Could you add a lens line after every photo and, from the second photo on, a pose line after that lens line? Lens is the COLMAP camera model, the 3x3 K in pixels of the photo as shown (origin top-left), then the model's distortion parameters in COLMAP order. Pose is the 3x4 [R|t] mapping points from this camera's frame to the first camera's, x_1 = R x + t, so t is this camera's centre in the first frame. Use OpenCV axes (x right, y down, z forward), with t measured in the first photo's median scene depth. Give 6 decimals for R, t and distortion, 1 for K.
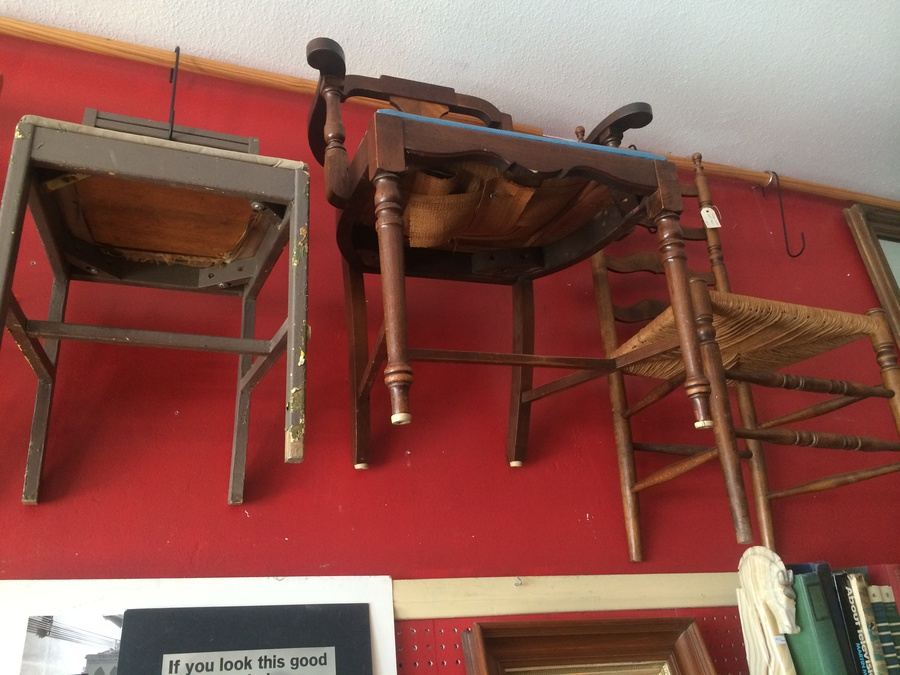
lens RADIAL K [[764.1, 0, 450.0], [0, 764.1, 337.5], [0, 0, 1]] dist [0.079485, -0.106469]
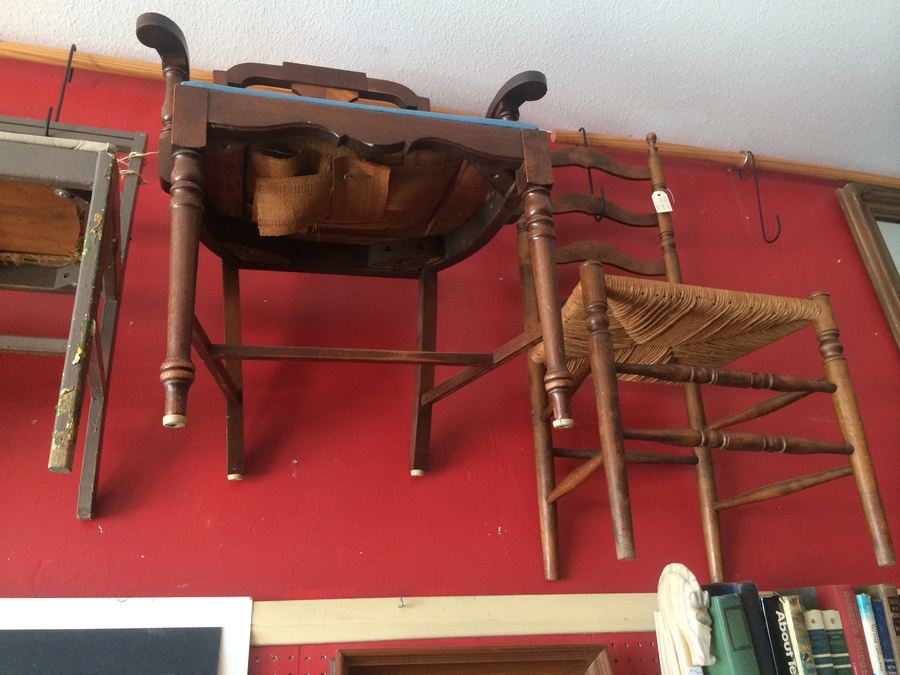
lens RADIAL K [[764.1, 0, 450.0], [0, 764.1, 337.5], [0, 0, 1]] dist [0.079485, -0.106469]
pose [[0.995504, -0.024963, -0.091371, 0.228281], [0.023369, 0.999556, -0.018470, 0.022828], [0.091791, 0.016251, 0.995646, 0.096511]]
